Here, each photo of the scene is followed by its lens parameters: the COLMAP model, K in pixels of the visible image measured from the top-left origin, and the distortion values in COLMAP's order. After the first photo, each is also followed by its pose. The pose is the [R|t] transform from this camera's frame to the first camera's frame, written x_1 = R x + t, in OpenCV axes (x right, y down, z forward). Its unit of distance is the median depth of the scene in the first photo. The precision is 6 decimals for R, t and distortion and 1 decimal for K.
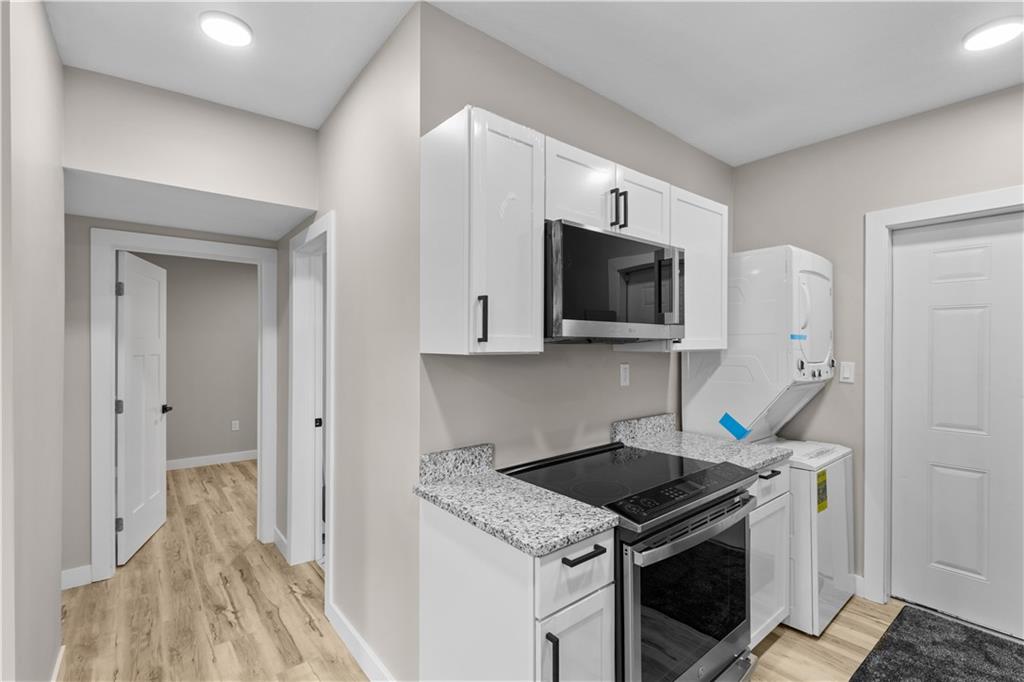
lens RADIAL K [[466.7, 0, 522.3], [0, 466.7, 344.5], [0, 0, 1]] dist [0.008269, -0.001142]
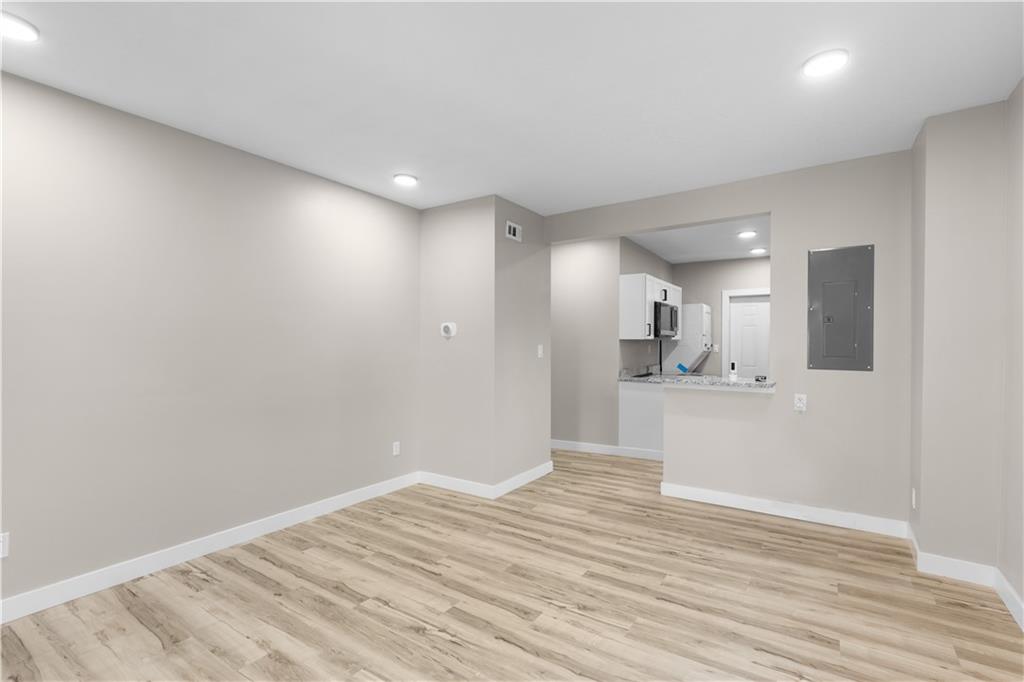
lens RADIAL K [[466.7, 0, 508.4], [0, 466.7, 339.3], [0, 0, 1]] dist [0.008269, -0.001142]
pose [[0.961466, 0.002109, 0.274917, -1.346310], [0.000389, 0.999959, -0.009028, 0.033696], [-0.274924, 0.008787, 0.961426, -1.416682]]
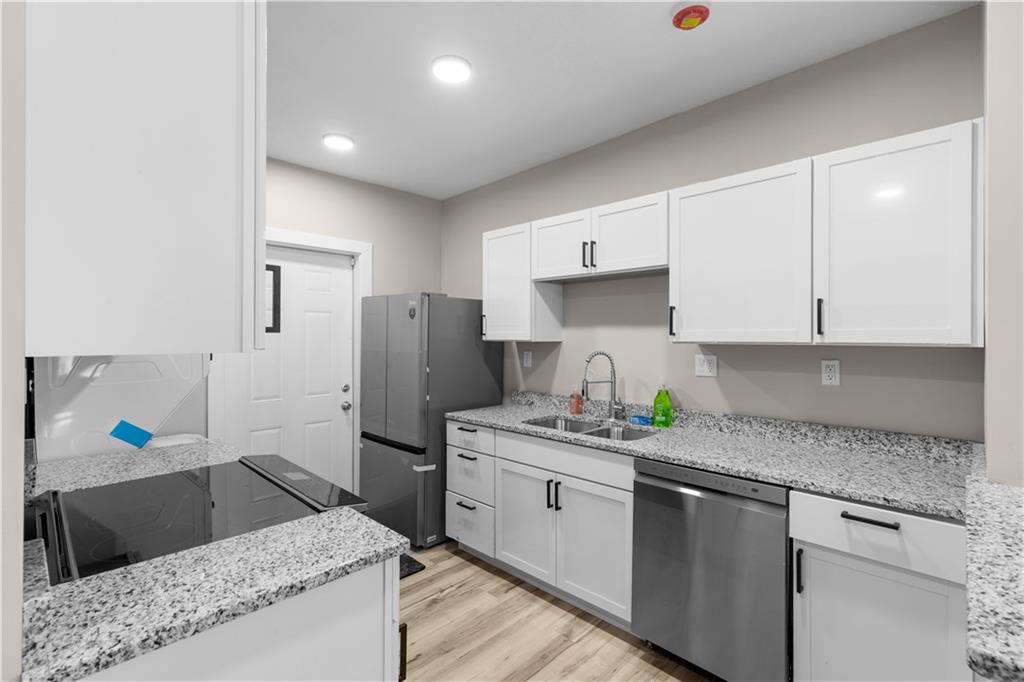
lens RADIAL K [[466.7, 0, 516.3], [0, 466.7, 333.8], [0, 0, 1]] dist [0.008269, -0.001142]
pose [[-0.105727, 0.003517, 0.994389, -0.483875], [0.003483, 0.999989, -0.003166, -0.000139], [-0.994389, 0.003128, -0.105738, 0.431169]]
